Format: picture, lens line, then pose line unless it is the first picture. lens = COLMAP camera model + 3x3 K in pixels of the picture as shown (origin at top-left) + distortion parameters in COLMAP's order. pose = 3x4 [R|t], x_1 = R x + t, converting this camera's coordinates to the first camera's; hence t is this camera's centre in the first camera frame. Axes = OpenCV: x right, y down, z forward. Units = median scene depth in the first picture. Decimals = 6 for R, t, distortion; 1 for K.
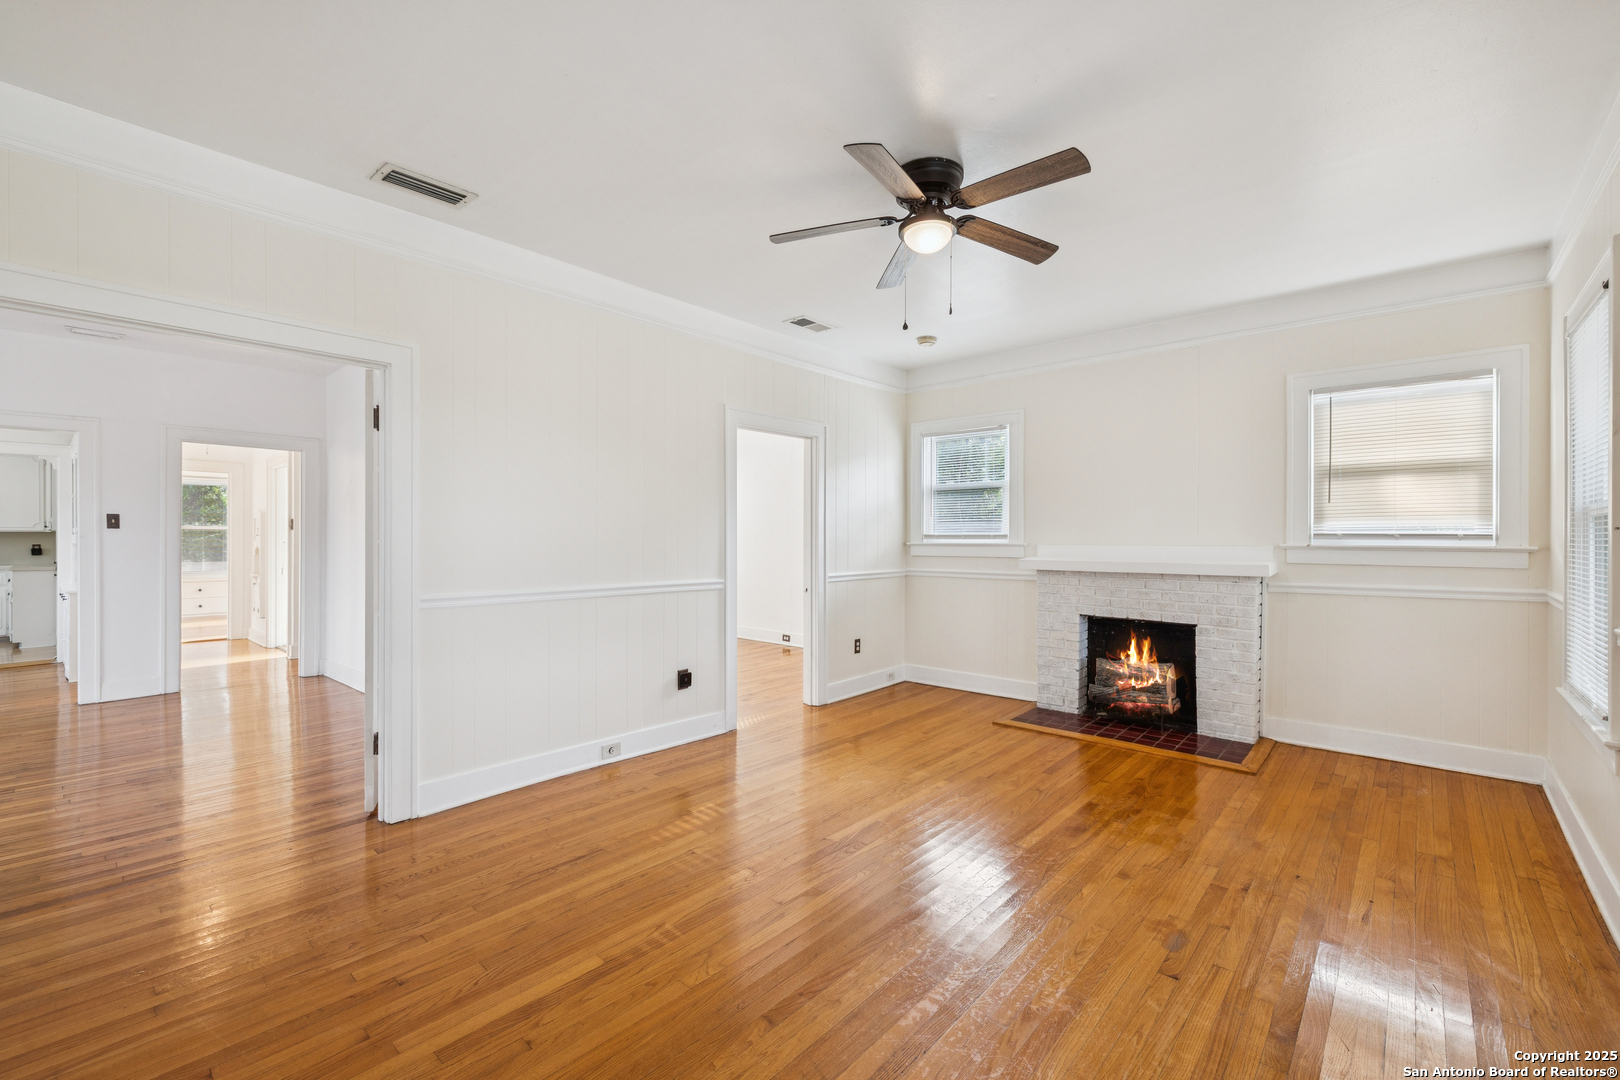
lens RADIAL K [[682.5, 0, 821.8], [0, 682.5, 547.0], [0, 0, 1]] dist [-0.000583, 0.000381]
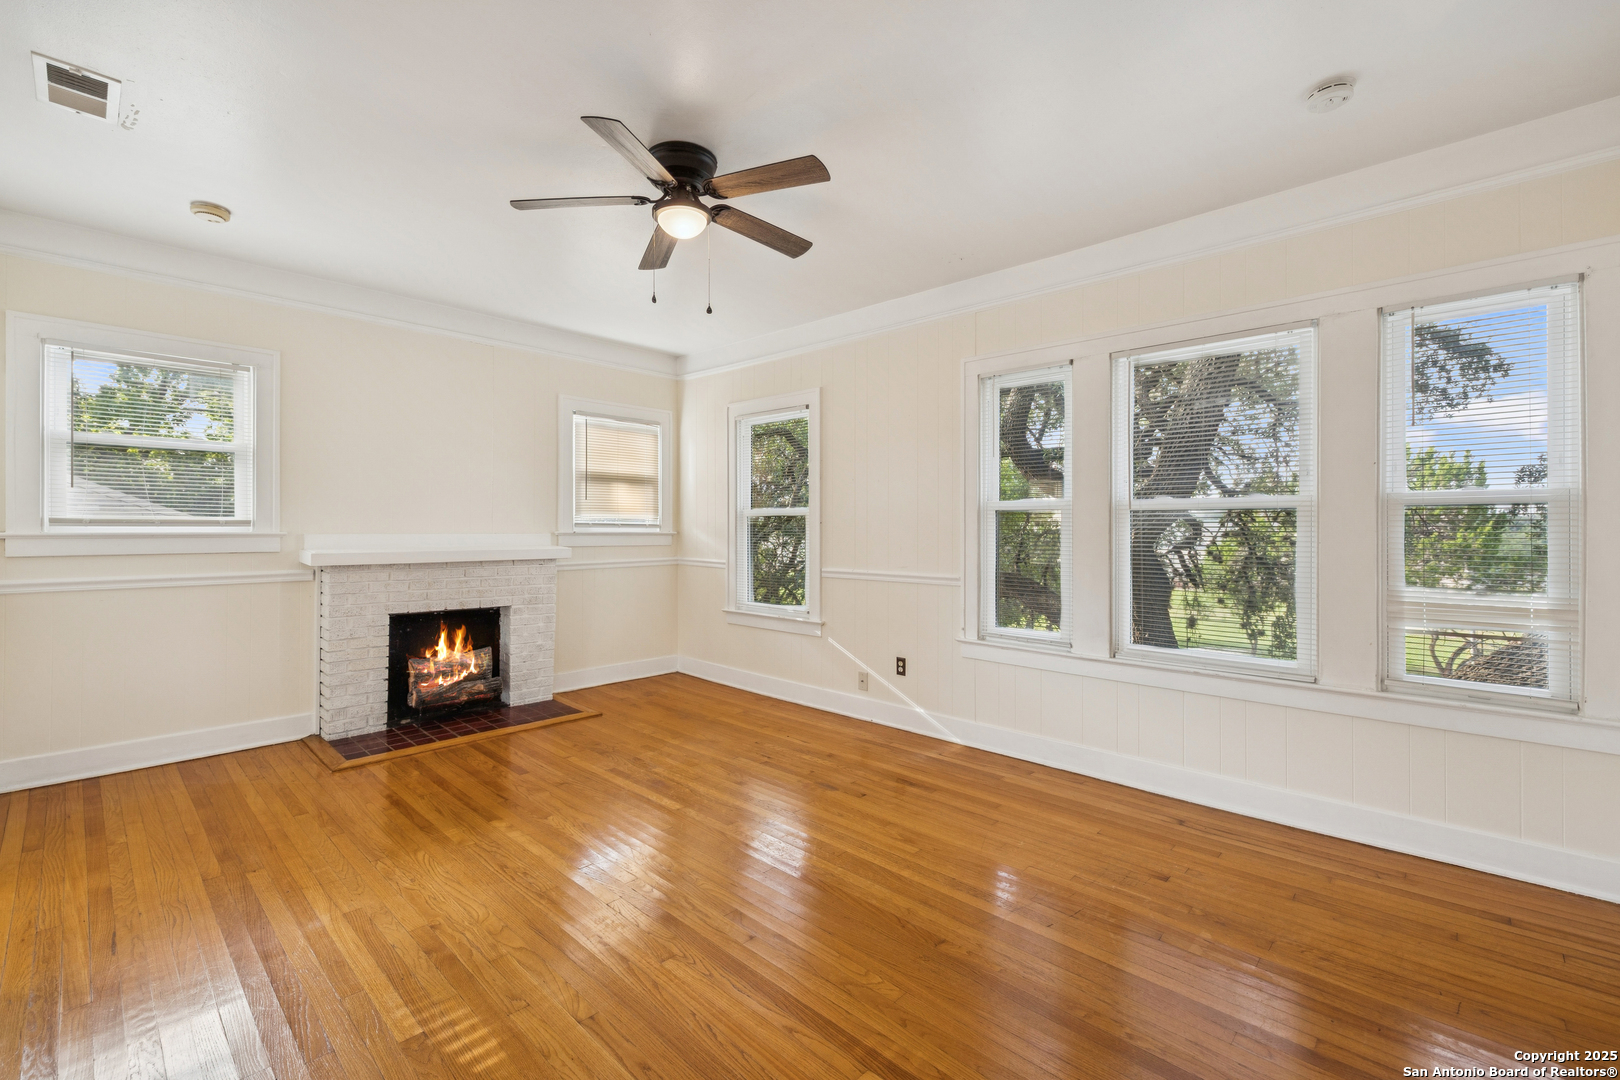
lens RADIAL K [[682.5, 0, 803.8], [0, 682.5, 534.9], [0, 0, 1]] dist [-0.000583, 0.000381]
pose [[0.052237, -0.009962, 0.998585, -0.508970], [0.011180, 0.999893, 0.009390, -0.004323], [-0.998572, 0.010673, 0.052343, 0.478757]]
